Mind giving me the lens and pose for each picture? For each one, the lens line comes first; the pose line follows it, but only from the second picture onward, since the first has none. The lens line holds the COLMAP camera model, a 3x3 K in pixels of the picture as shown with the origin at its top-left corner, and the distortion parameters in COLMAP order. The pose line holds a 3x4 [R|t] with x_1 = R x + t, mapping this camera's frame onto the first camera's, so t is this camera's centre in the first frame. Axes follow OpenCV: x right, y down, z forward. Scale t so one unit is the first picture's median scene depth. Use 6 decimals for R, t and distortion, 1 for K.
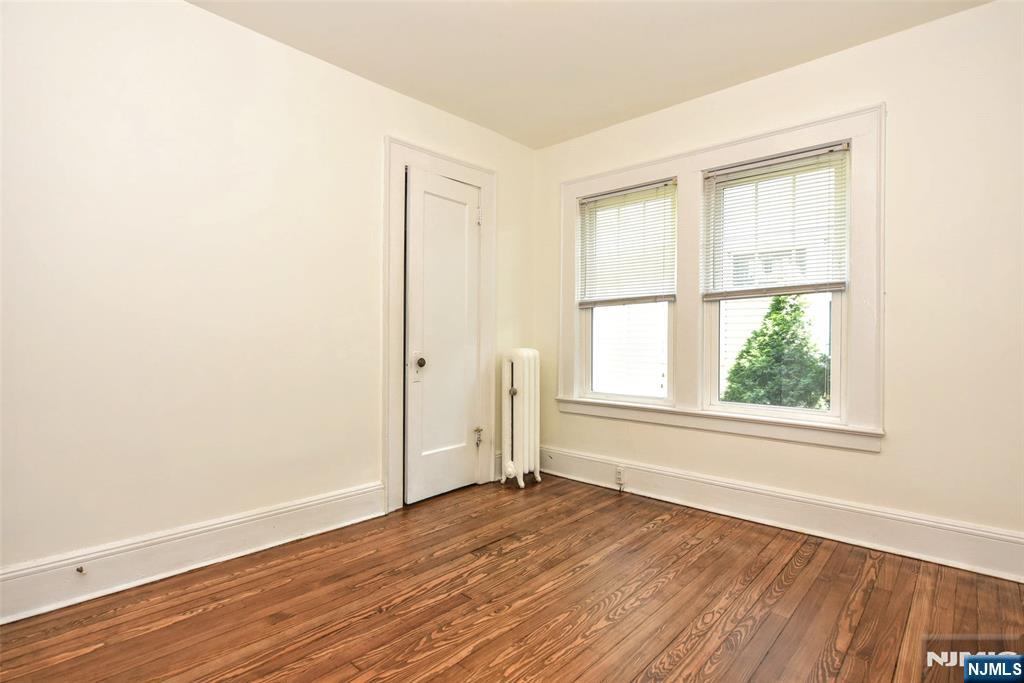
lens RADIAL K [[520.0, 0, 494.5], [0, 520.0, 339.6], [0, 0, 1]] dist [-0.002854, -0.000395]
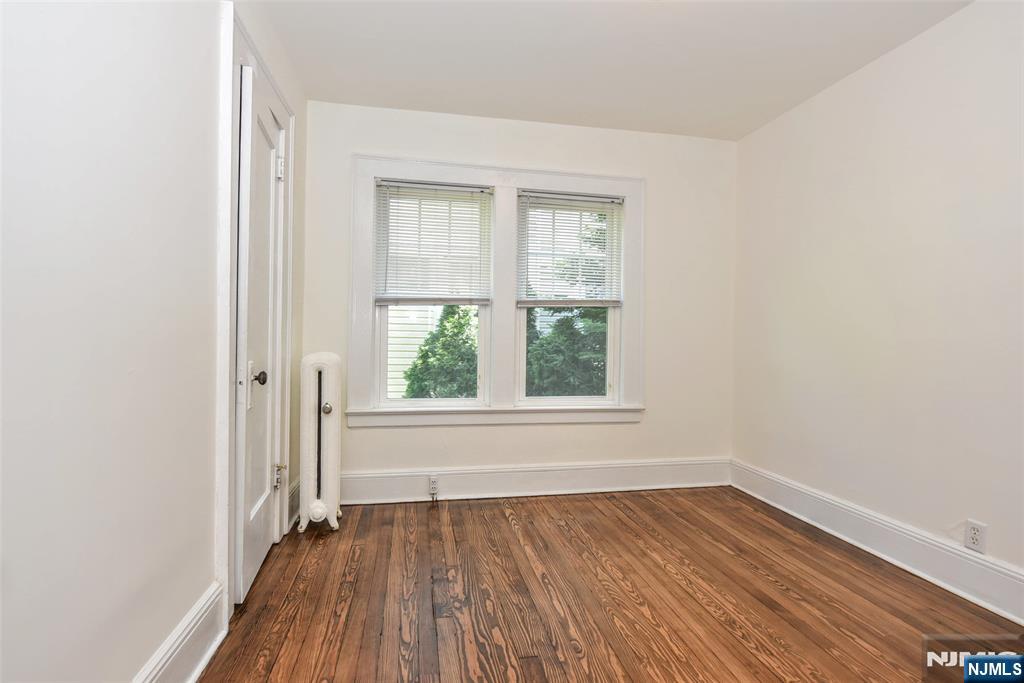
lens RADIAL K [[525.4, 0, 508.2], [0, 525.4, 340.0], [0, 0, 1]] dist [-0.002021, -0.000262]
pose [[0.561164, 0.001856, 0.827703, -0.595567], [-0.008643, 0.999956, 0.003617, -0.009391], [-0.827660, -0.009183, 0.561155, 0.440033]]
